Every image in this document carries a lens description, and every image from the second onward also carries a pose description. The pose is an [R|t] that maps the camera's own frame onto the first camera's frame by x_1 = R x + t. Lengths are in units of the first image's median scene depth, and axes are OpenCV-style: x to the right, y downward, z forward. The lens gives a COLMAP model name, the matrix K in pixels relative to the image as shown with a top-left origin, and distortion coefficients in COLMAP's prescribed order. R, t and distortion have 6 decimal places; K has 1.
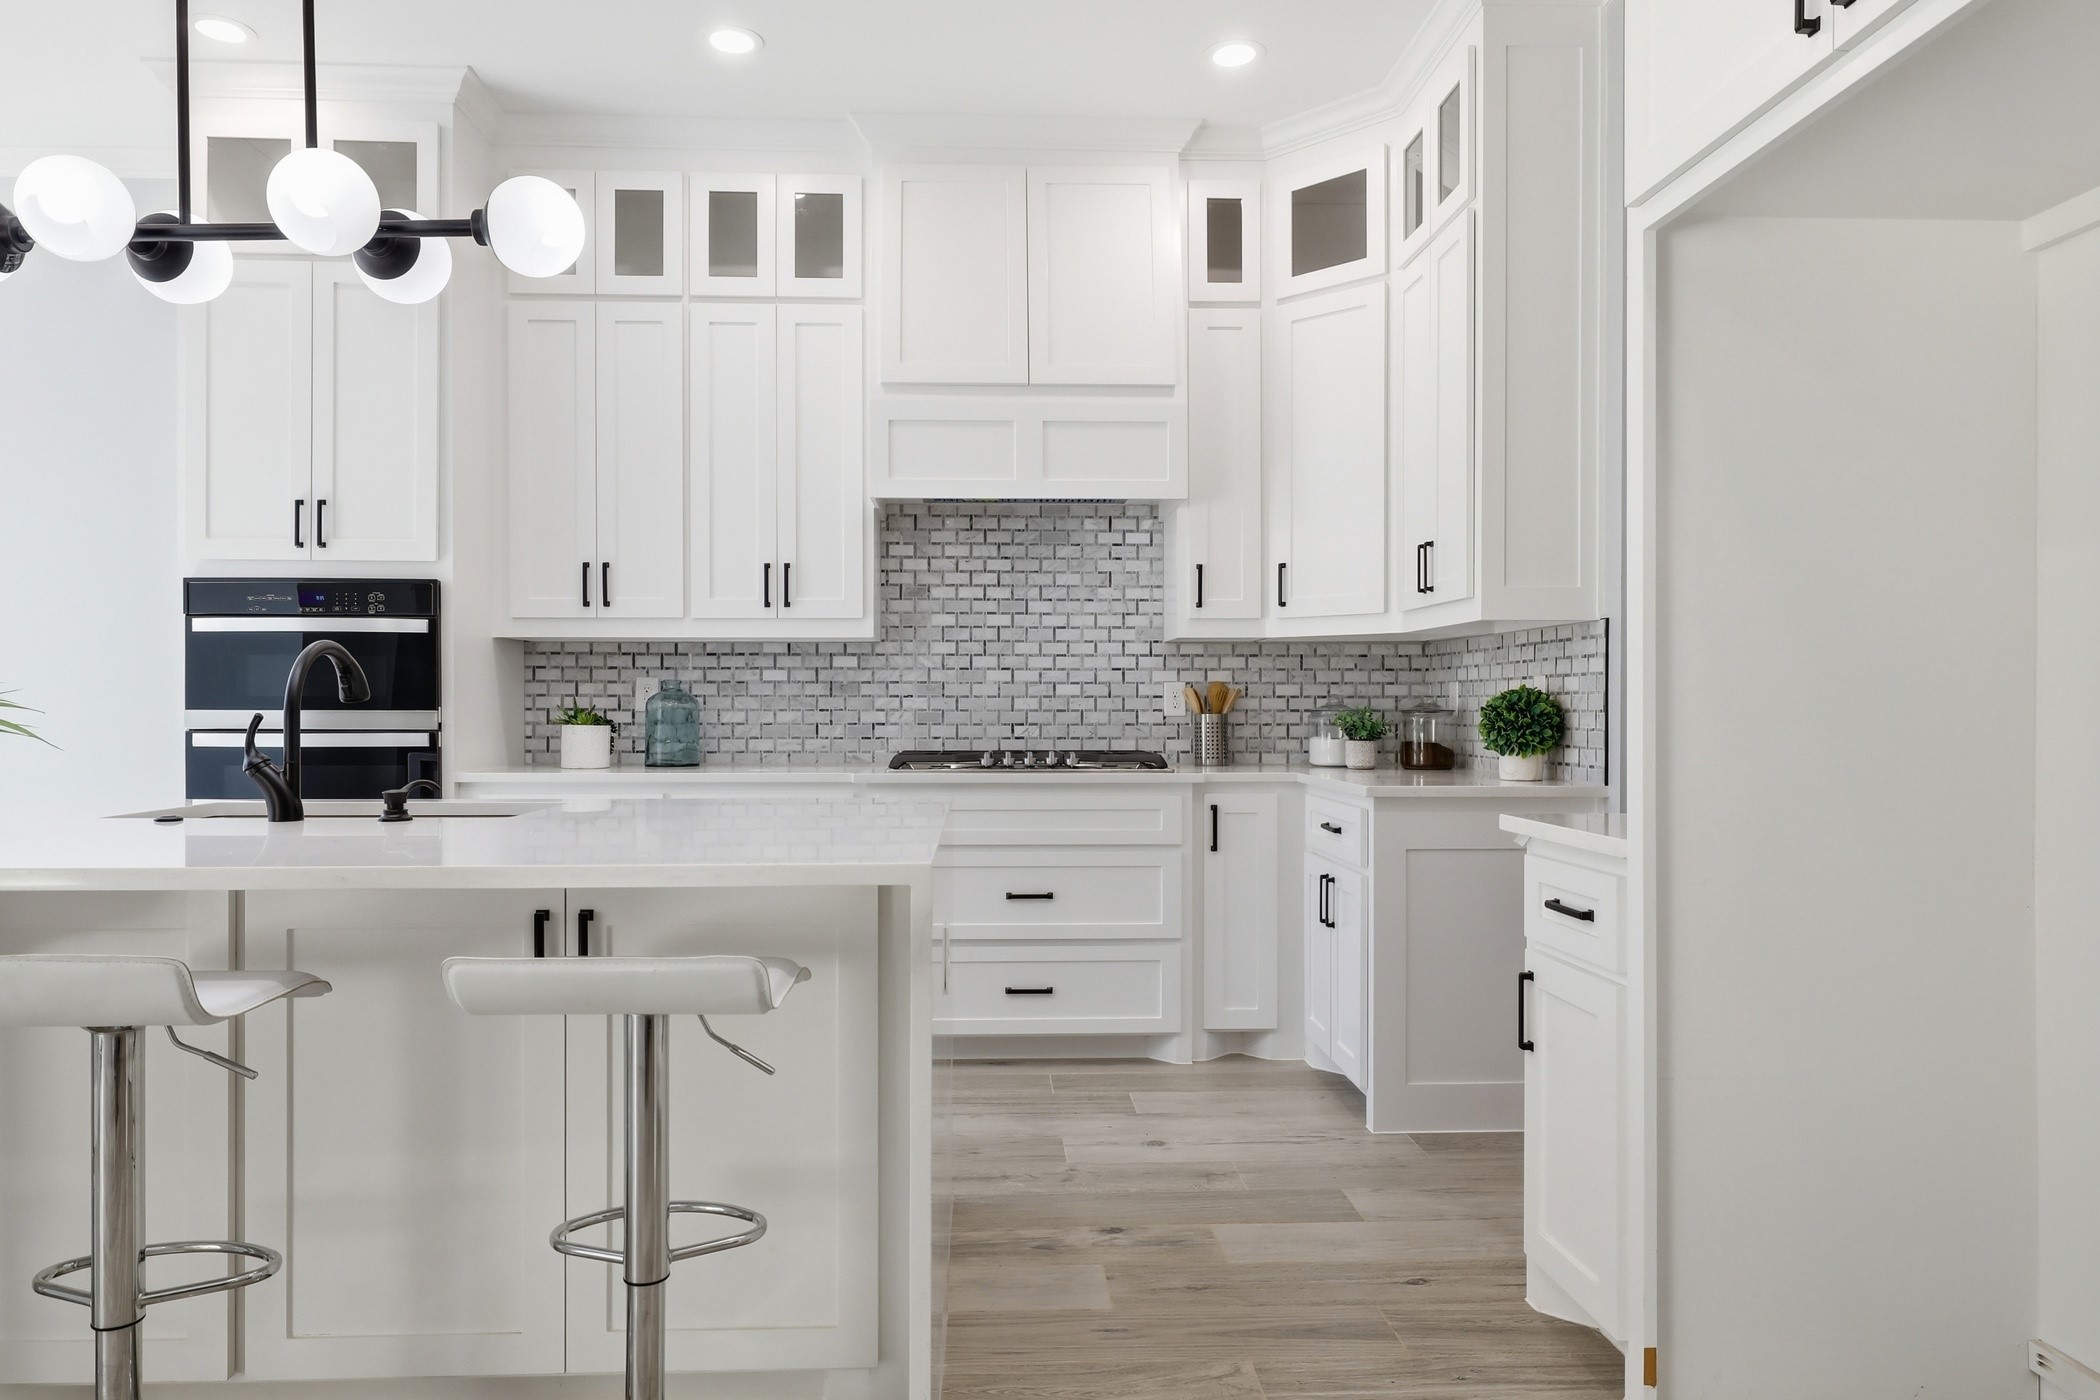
lens RADIAL K [[1348.4, 0, 1045.8], [0, 1348.4, 709.0], [0, 0, 1]] dist [0.000603, -0.000038]
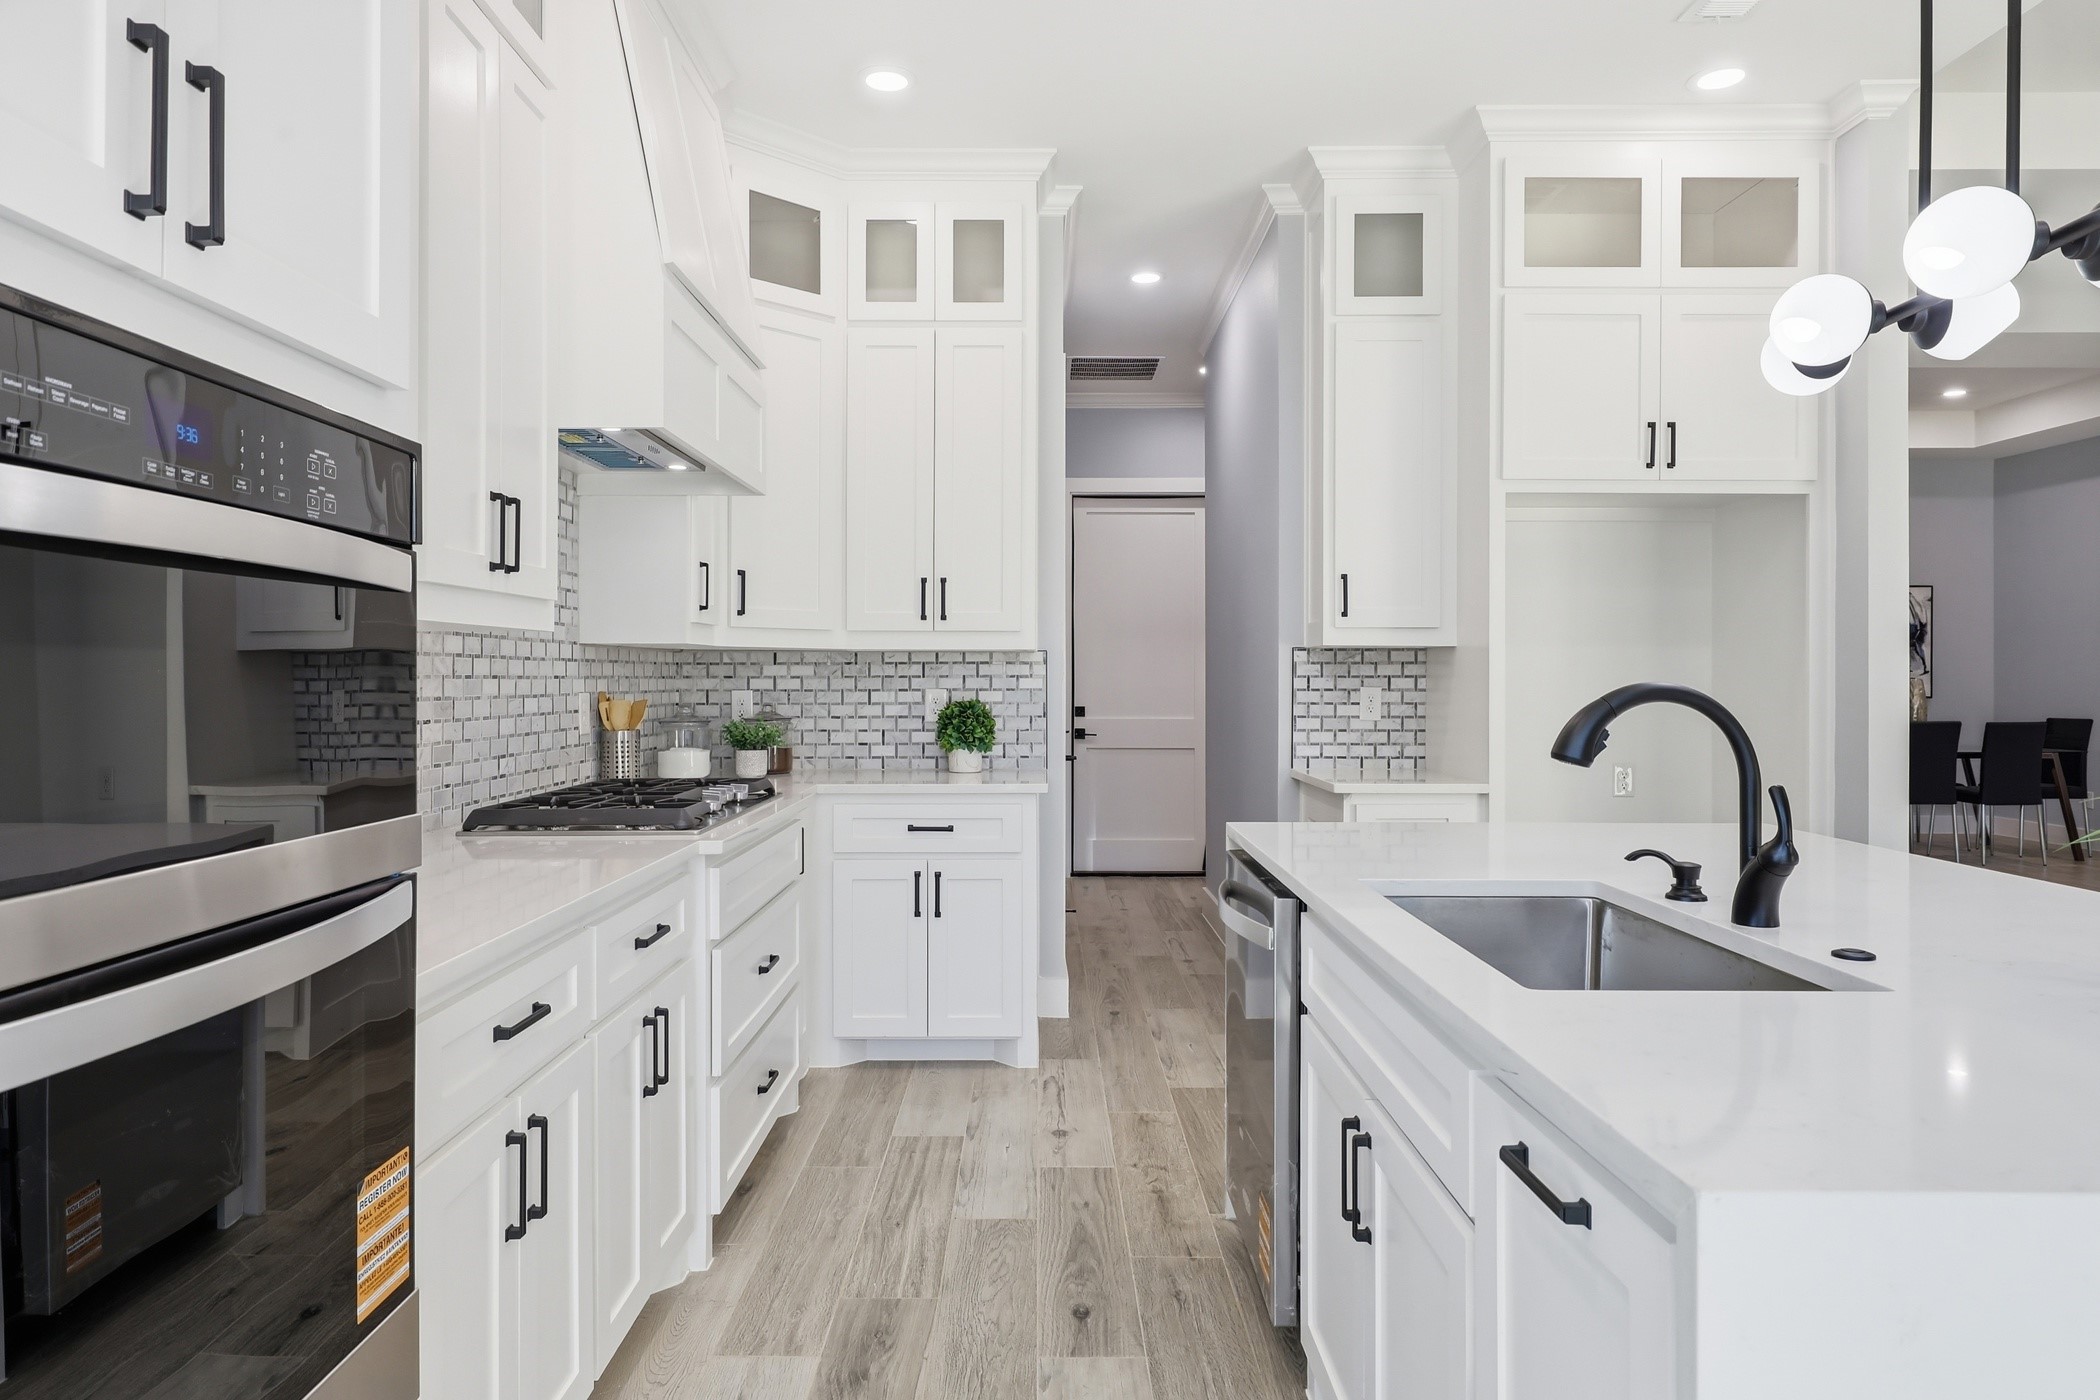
lens RADIAL K [[1217.0, 0, 1040.5], [0, 1217.0, 692.9], [0, 0, 1]] dist [-0.001545, -0.001238]
pose [[0.058850, -0.005401, 0.998252, -0.675376], [0.006830, 0.999964, 0.005008, -0.023342], [-0.998243, 0.006524, 0.058885, 0.737624]]
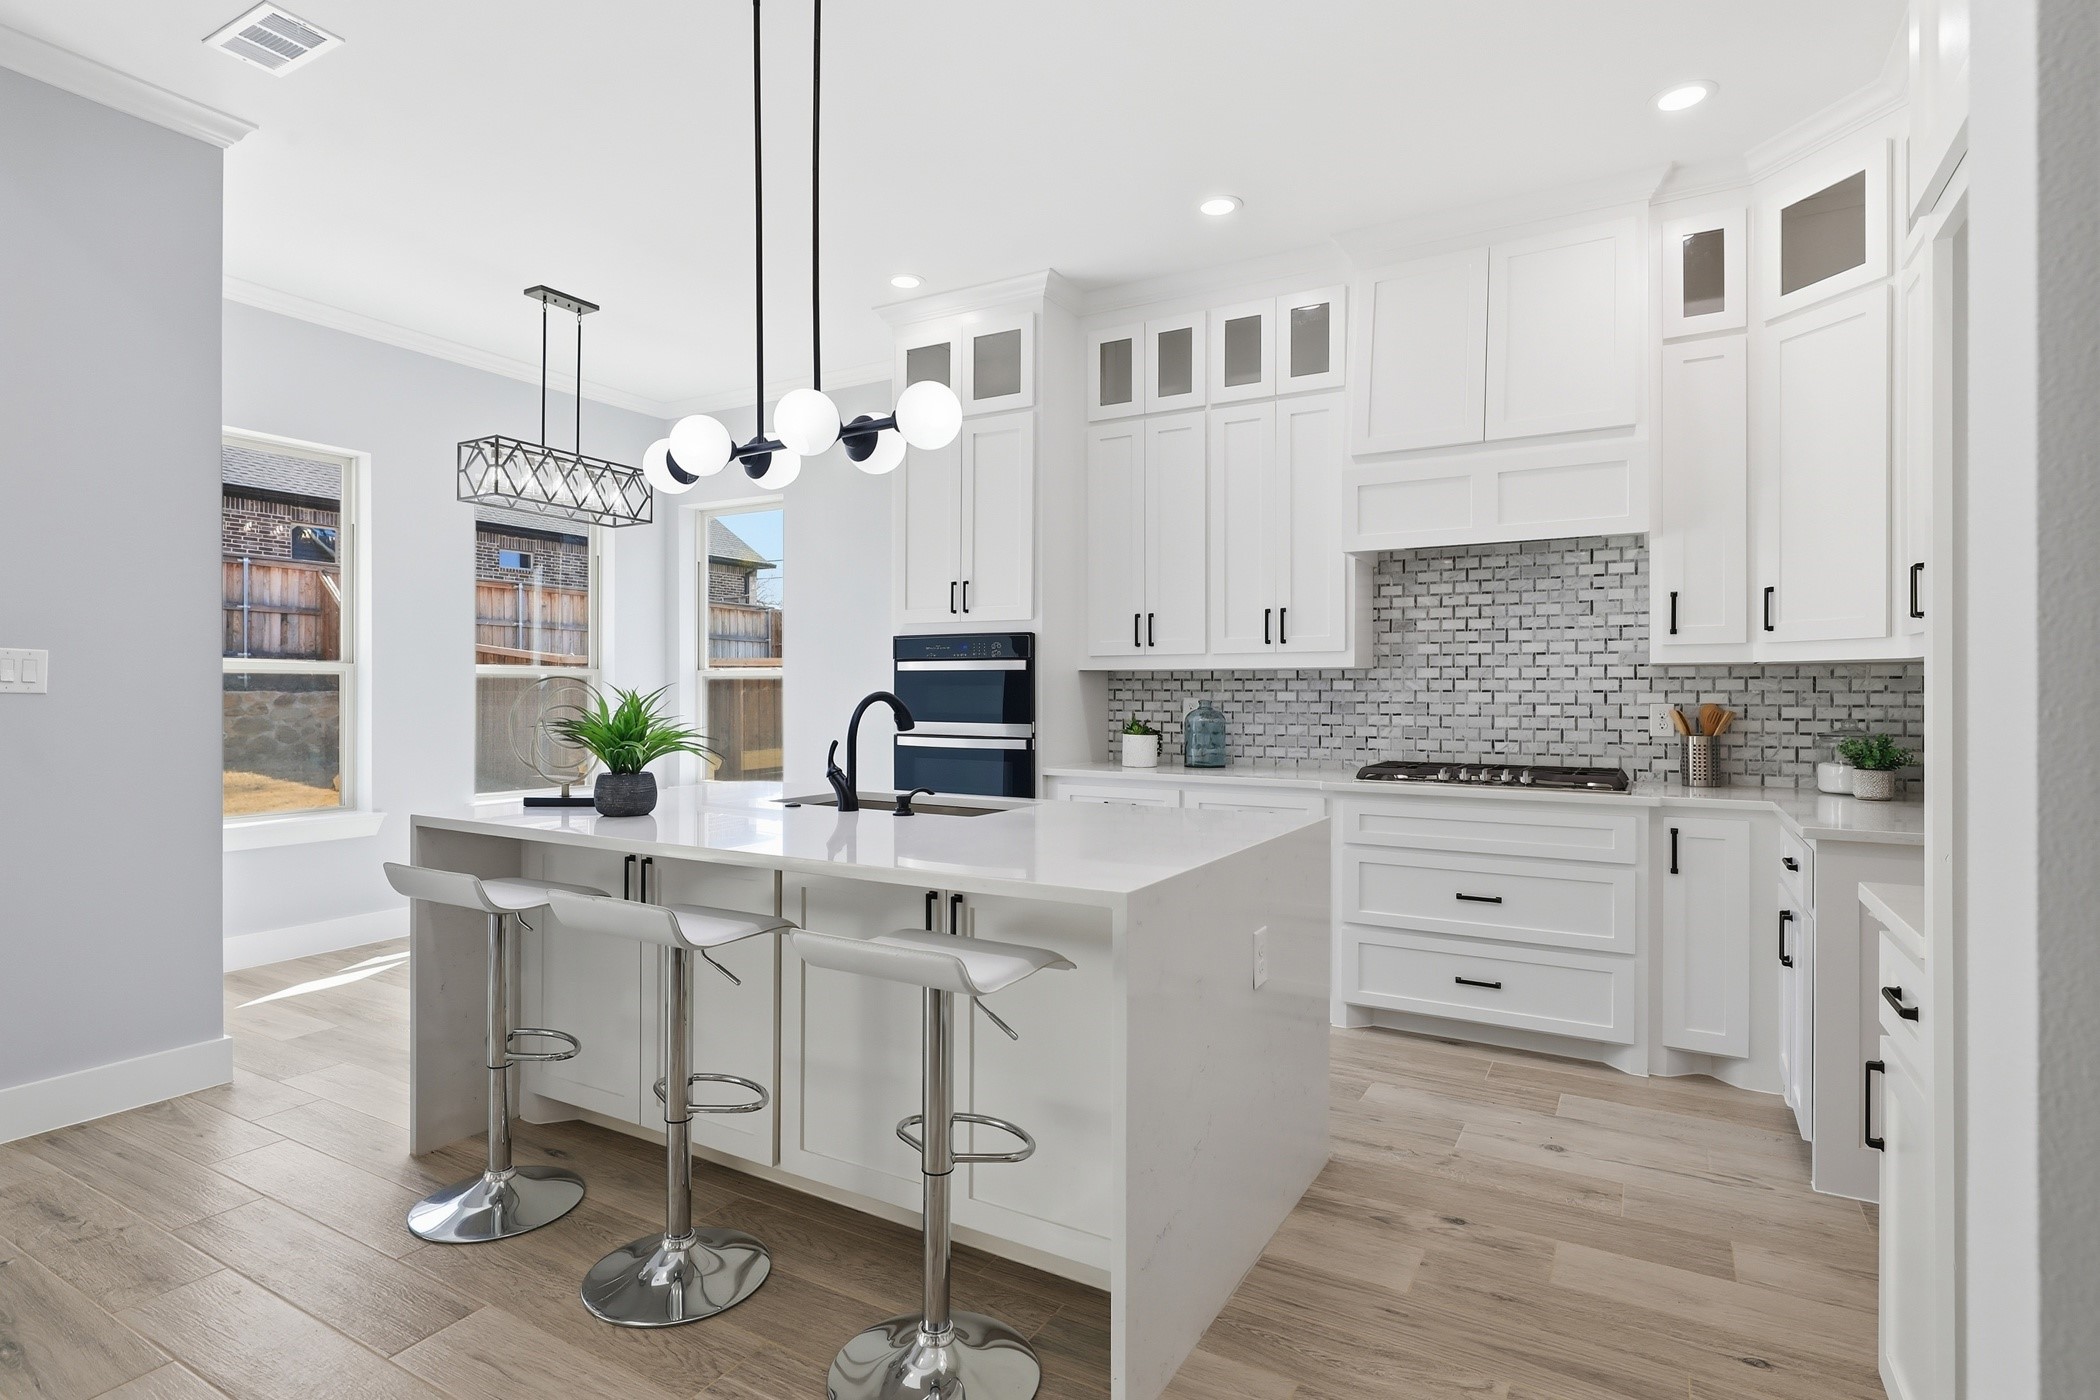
lens RADIAL K [[1072.2, 0, 1039.1], [0, 1072.2, 689.9], [0, 0, 1]] dist [0.002648, 0.000373]
pose [[0.838646, 0.001219, -0.544676, 0.155496], [-0.004120, 0.999983, -0.004106, -0.027502], [0.544662, 0.005688, 0.838637, 0.048557]]
